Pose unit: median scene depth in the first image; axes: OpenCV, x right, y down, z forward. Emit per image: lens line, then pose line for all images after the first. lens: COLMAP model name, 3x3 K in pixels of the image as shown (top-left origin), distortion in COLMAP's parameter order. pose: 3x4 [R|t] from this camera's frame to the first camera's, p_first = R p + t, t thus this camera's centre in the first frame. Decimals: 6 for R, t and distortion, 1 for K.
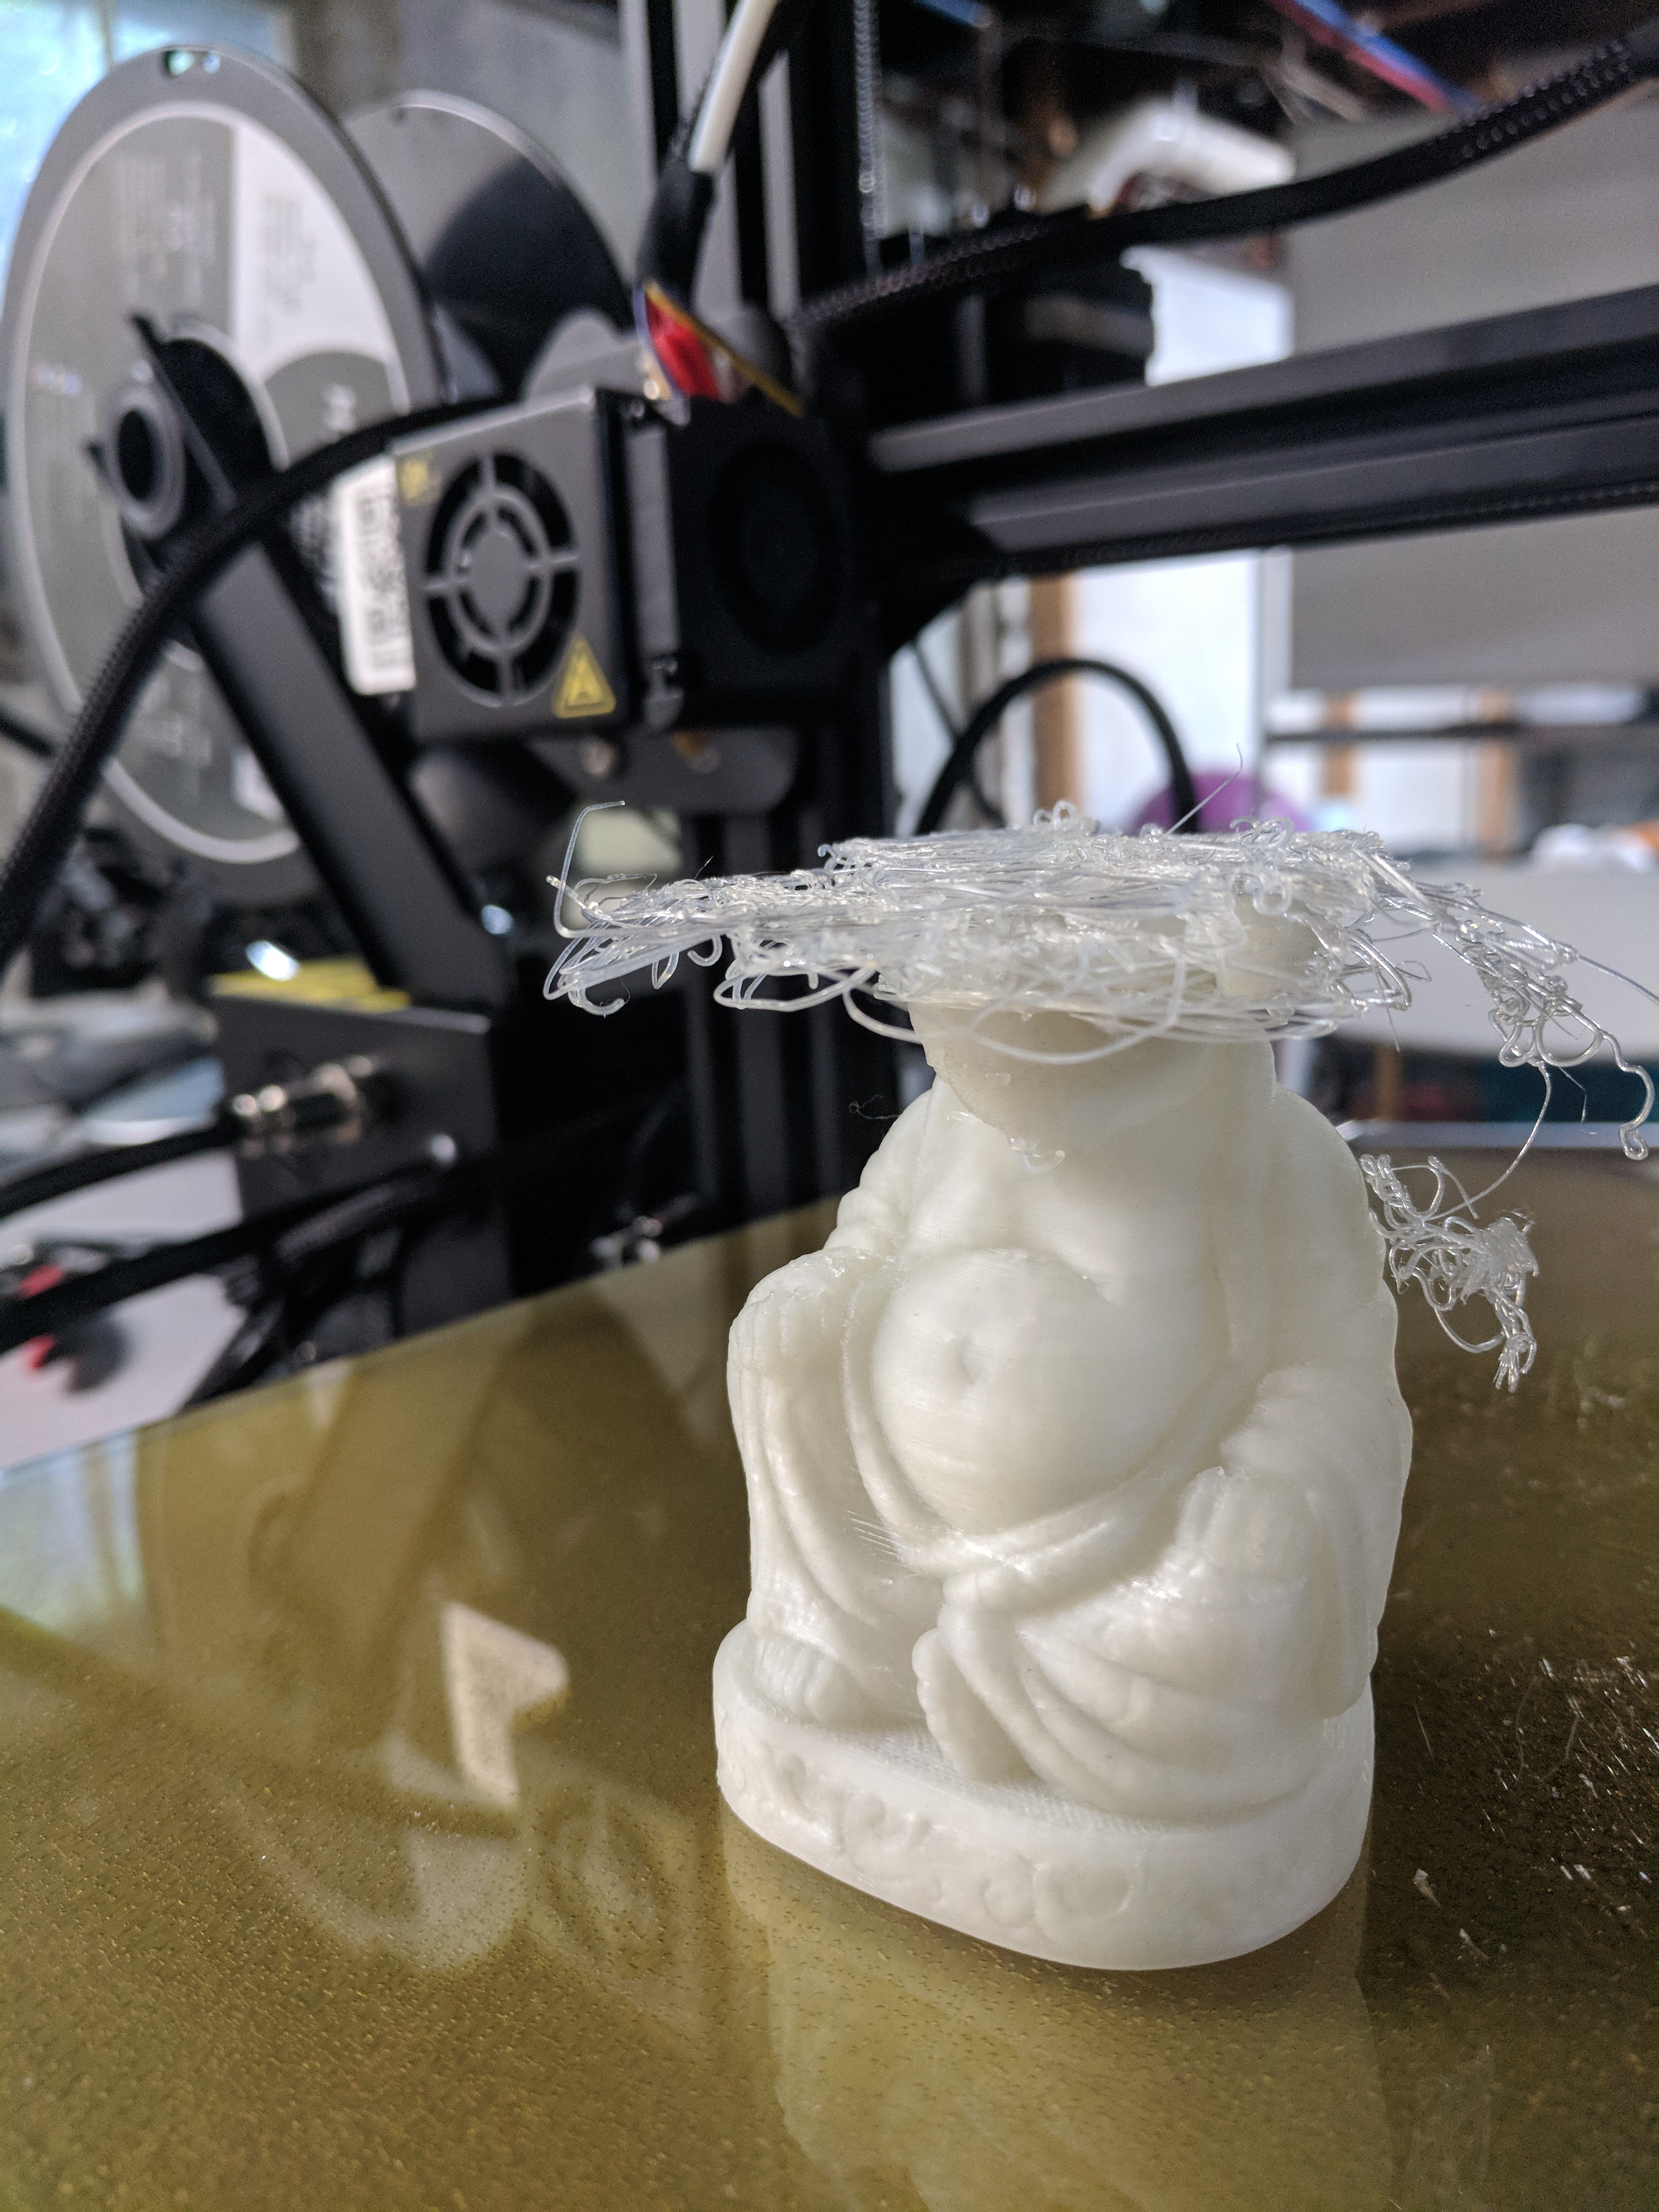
lens RADIAL K [[1766.7, 0, 829.5], [0, 1766.7, 1106.0], [0, 0, 1]] dist [-0.006363, -0.003361]
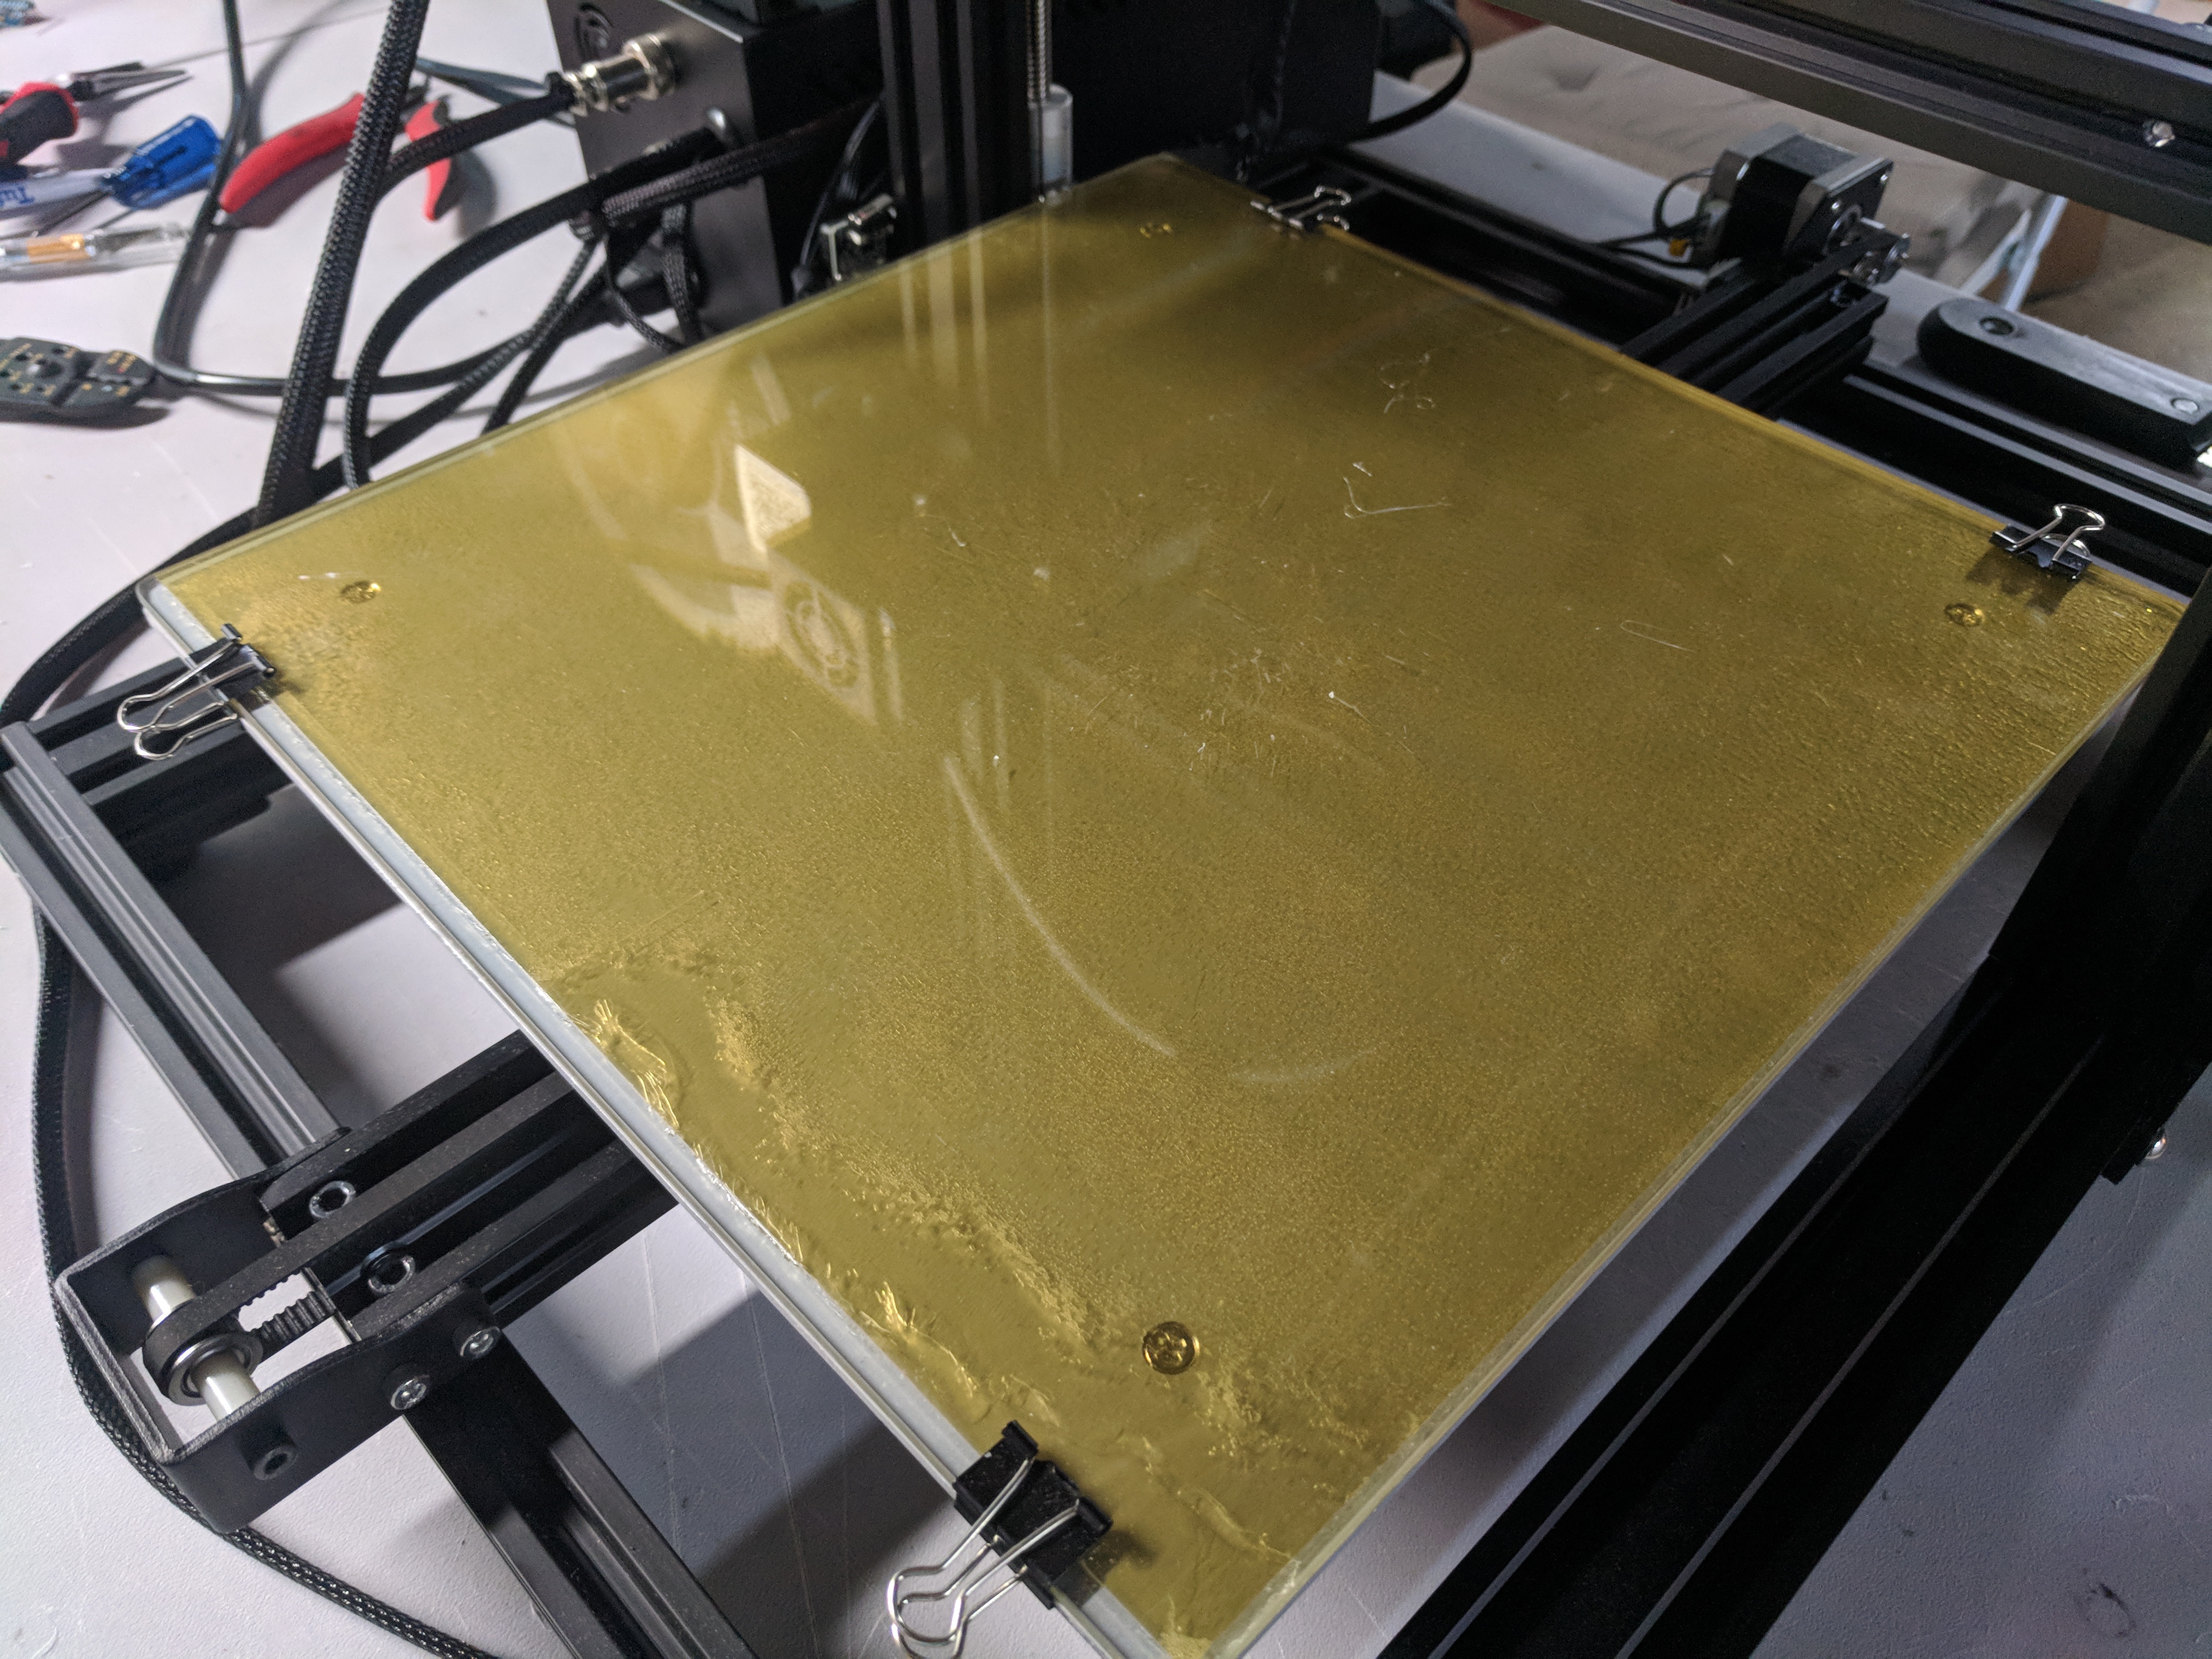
lens RADIAL K [[1688.6, 0, 1106.0], [0, 1688.6, 829.5], [0, 0, 1]] dist [0.002127, 0.001964]
pose [[0.993185, 0.109519, -0.039873, 0.206424], [-0.067727, 0.820723, 0.567298, -0.312188], [0.094855, -0.560732, 0.822546, -0.376873]]
